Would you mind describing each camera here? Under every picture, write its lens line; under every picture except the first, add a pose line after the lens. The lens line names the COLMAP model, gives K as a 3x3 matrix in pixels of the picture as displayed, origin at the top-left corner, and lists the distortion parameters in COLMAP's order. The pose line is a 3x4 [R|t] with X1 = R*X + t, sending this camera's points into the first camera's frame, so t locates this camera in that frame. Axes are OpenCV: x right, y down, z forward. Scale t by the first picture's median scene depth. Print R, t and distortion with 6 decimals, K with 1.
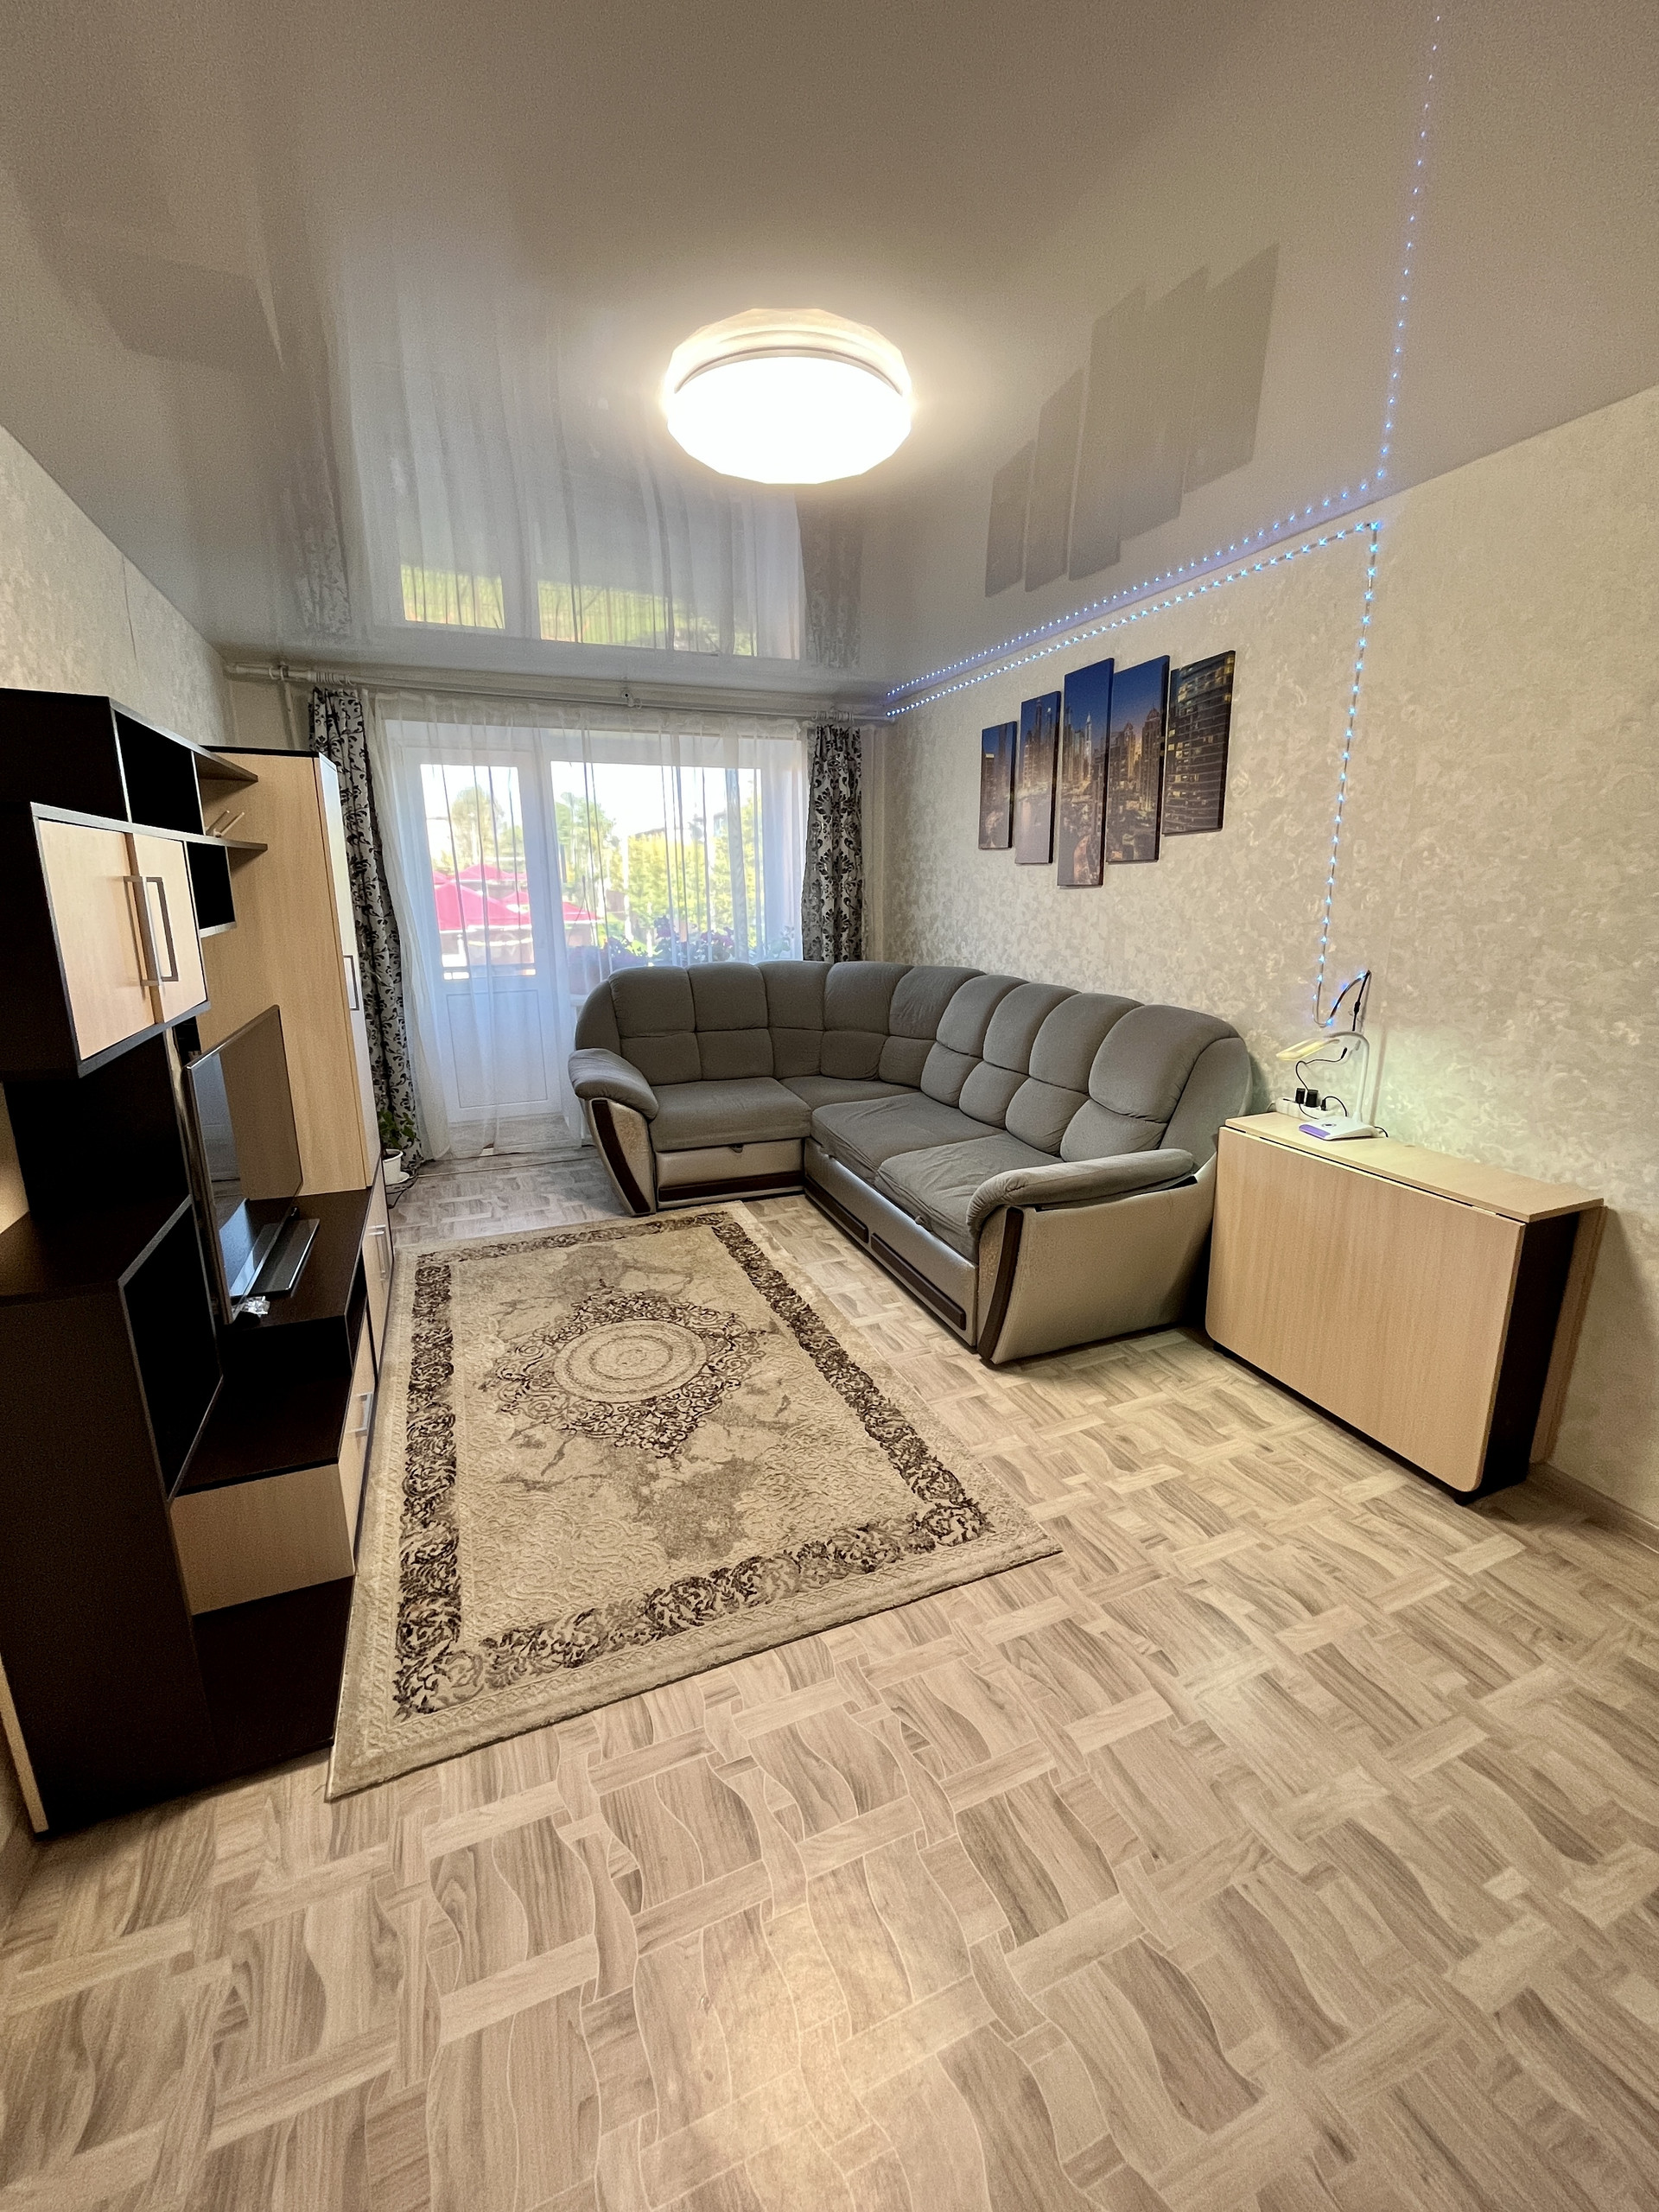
lens RADIAL K [[891.4, 0, 830.7], [0, 891.4, 1104.4], [0, 0, 1]] dist [-0.001438, -0.000265]
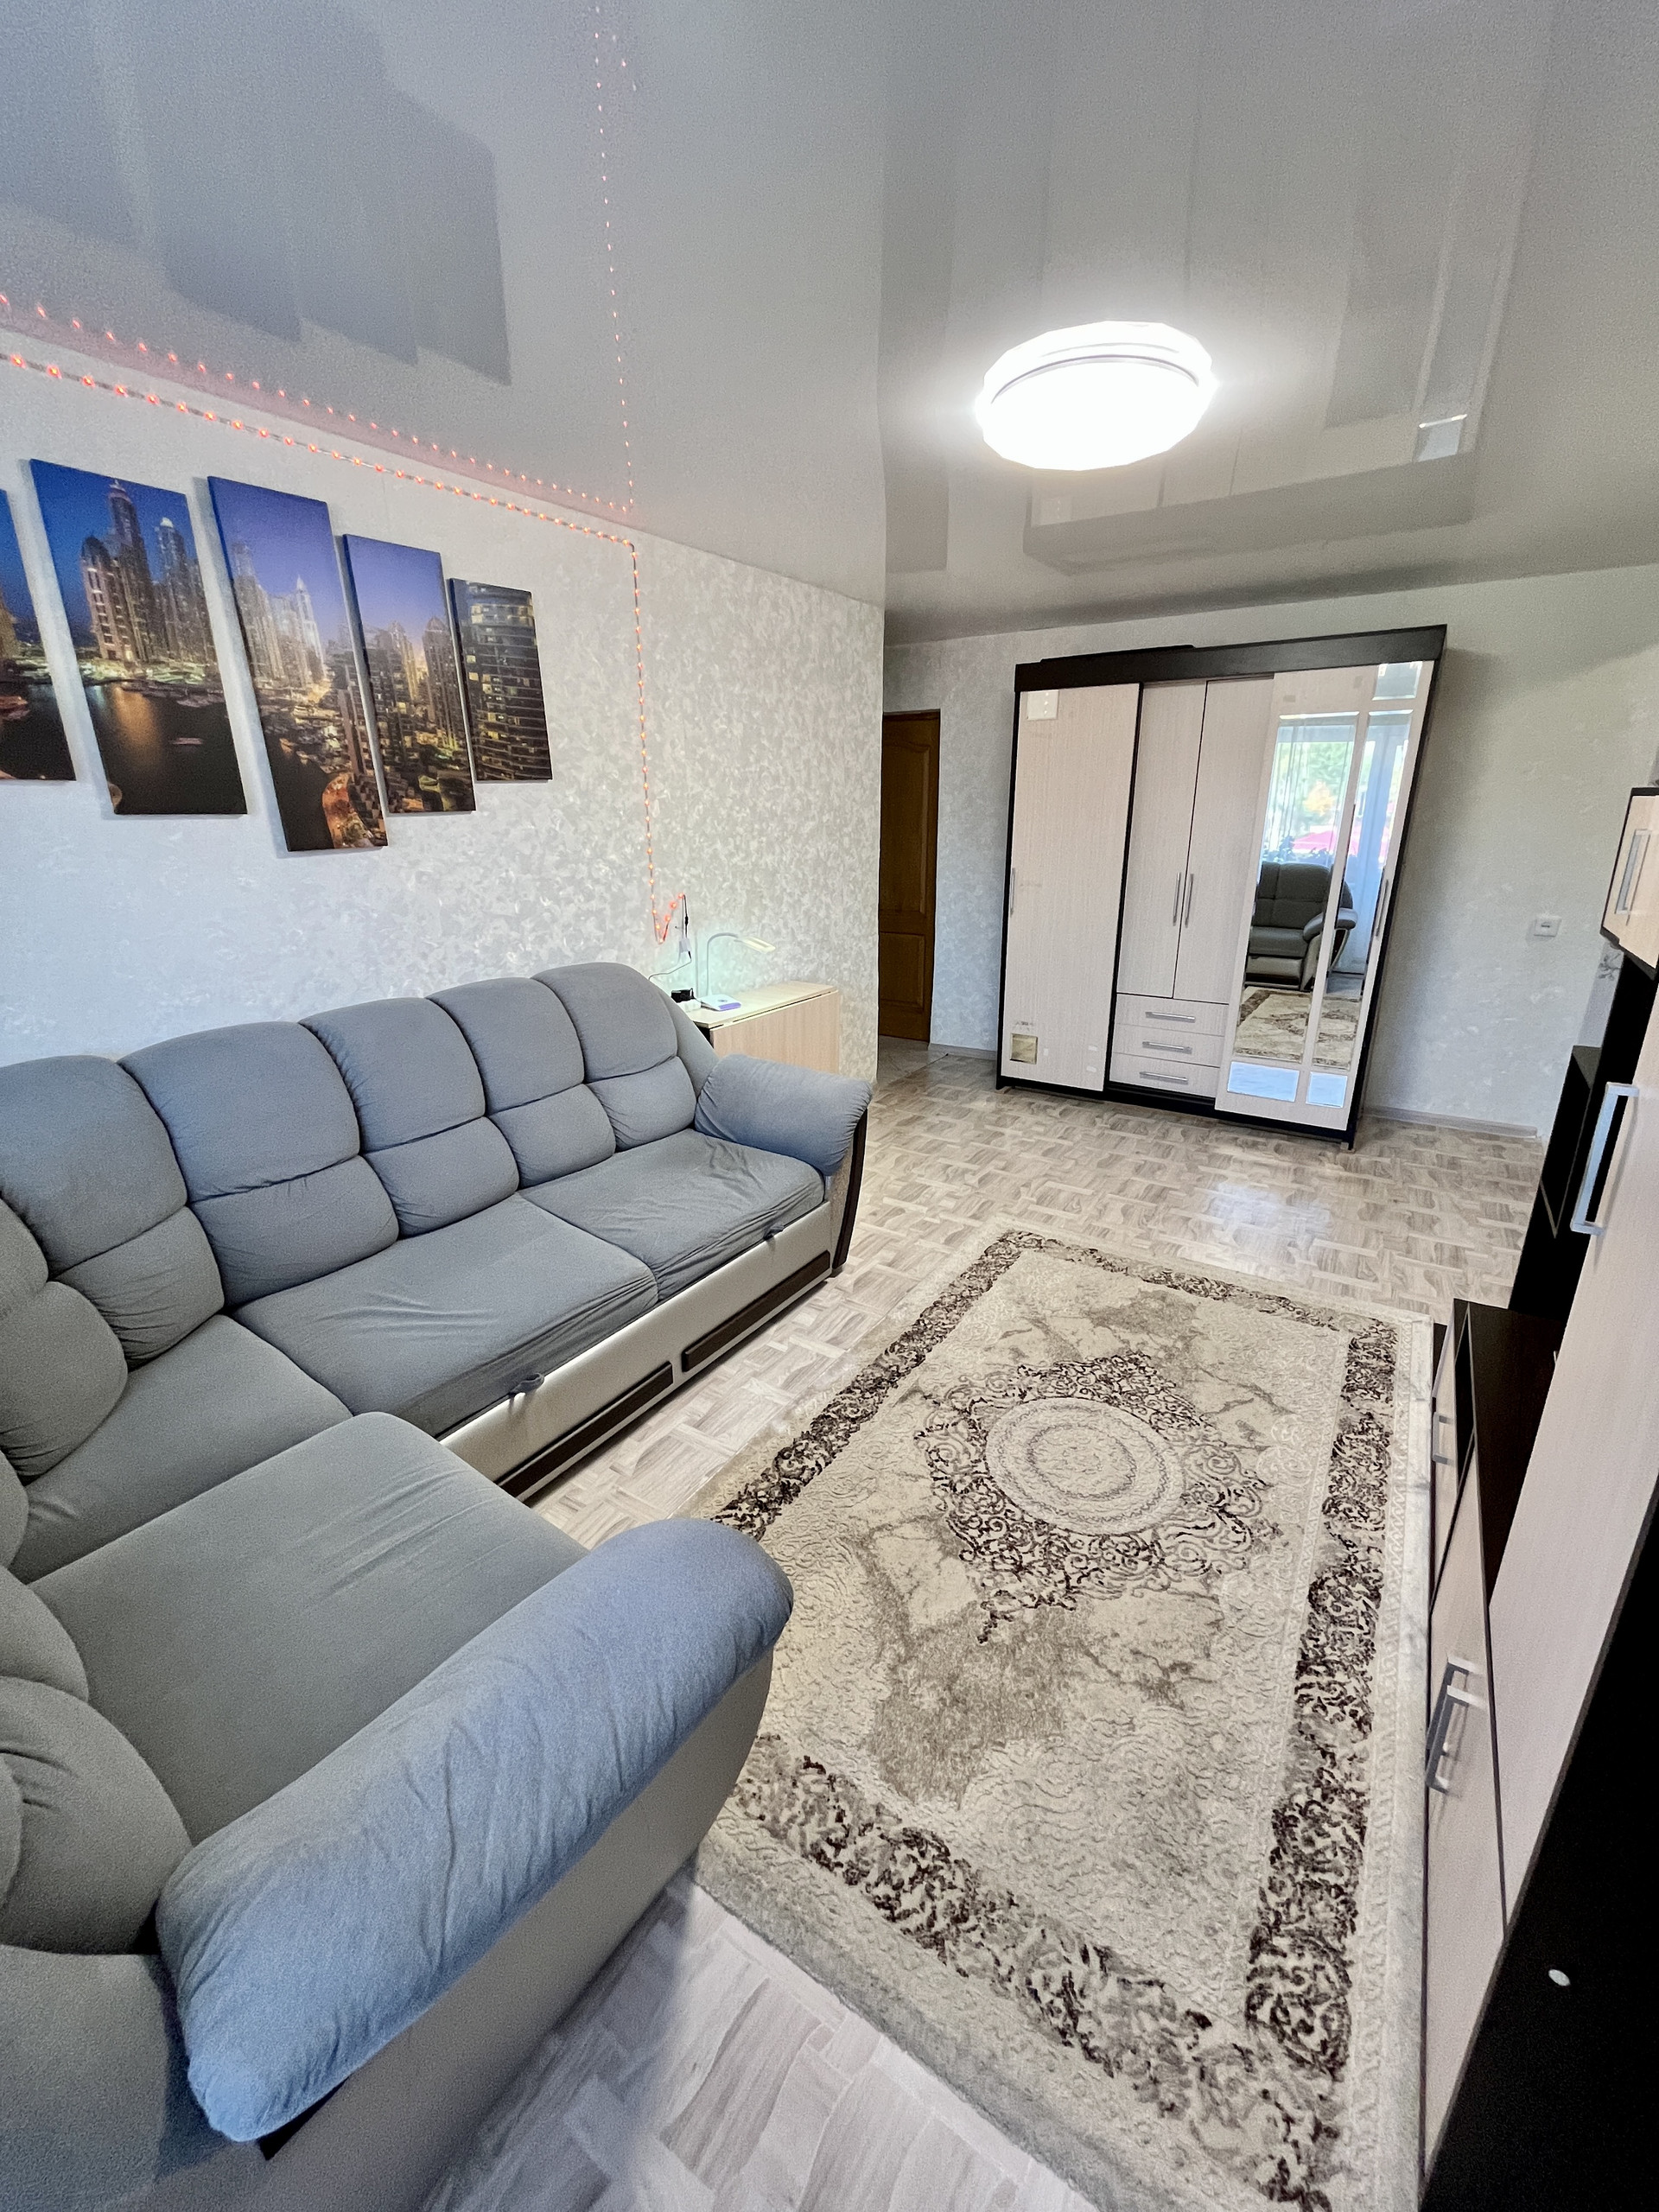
lens RADIAL K [[891.4, 0, 835.0], [0, 891.4, 1104.9], [0, 0, 1]] dist [-0.001438, -0.000265]
pose [[-0.564094, -0.255387, 0.785223, -0.667803], [0.212998, 0.873777, 0.437202, -0.393041], [-0.797766, 0.413874, -0.438495, 1.455978]]
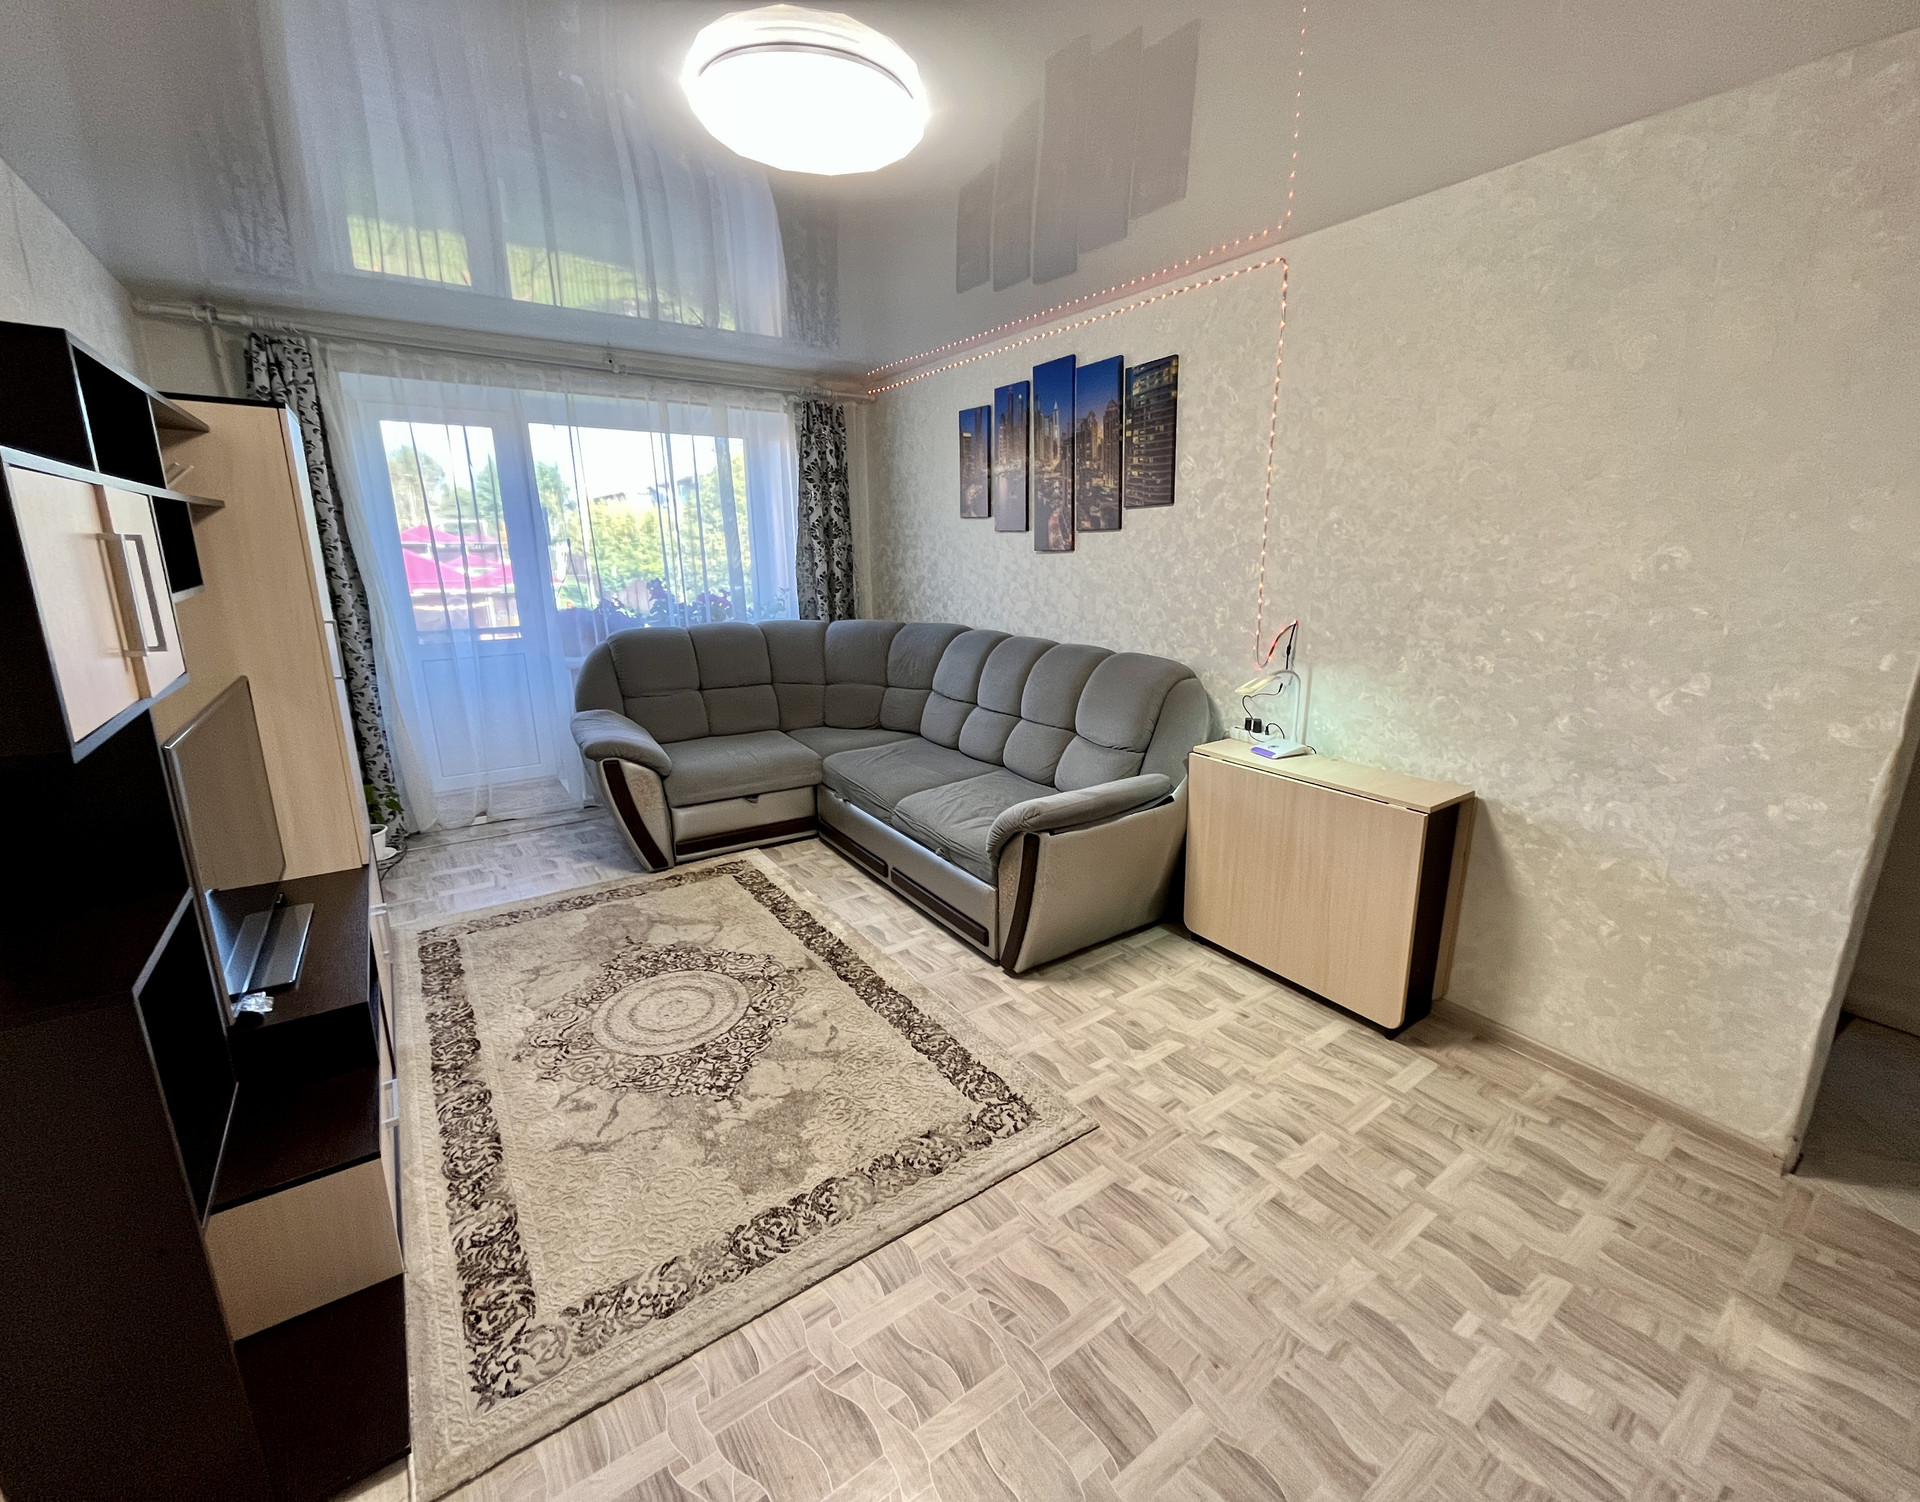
lens RADIAL K [[807.1, 0, 999.7], [0, 807.1, 747.5], [0, 0, 1]] dist [0.000078, -0.001093]
pose [[0.970439, -0.052394, 0.235593, -0.064991], [0.052765, 0.998596, 0.004732, -0.000504], [-0.235510, 0.007839, 0.971840, 0.007667]]
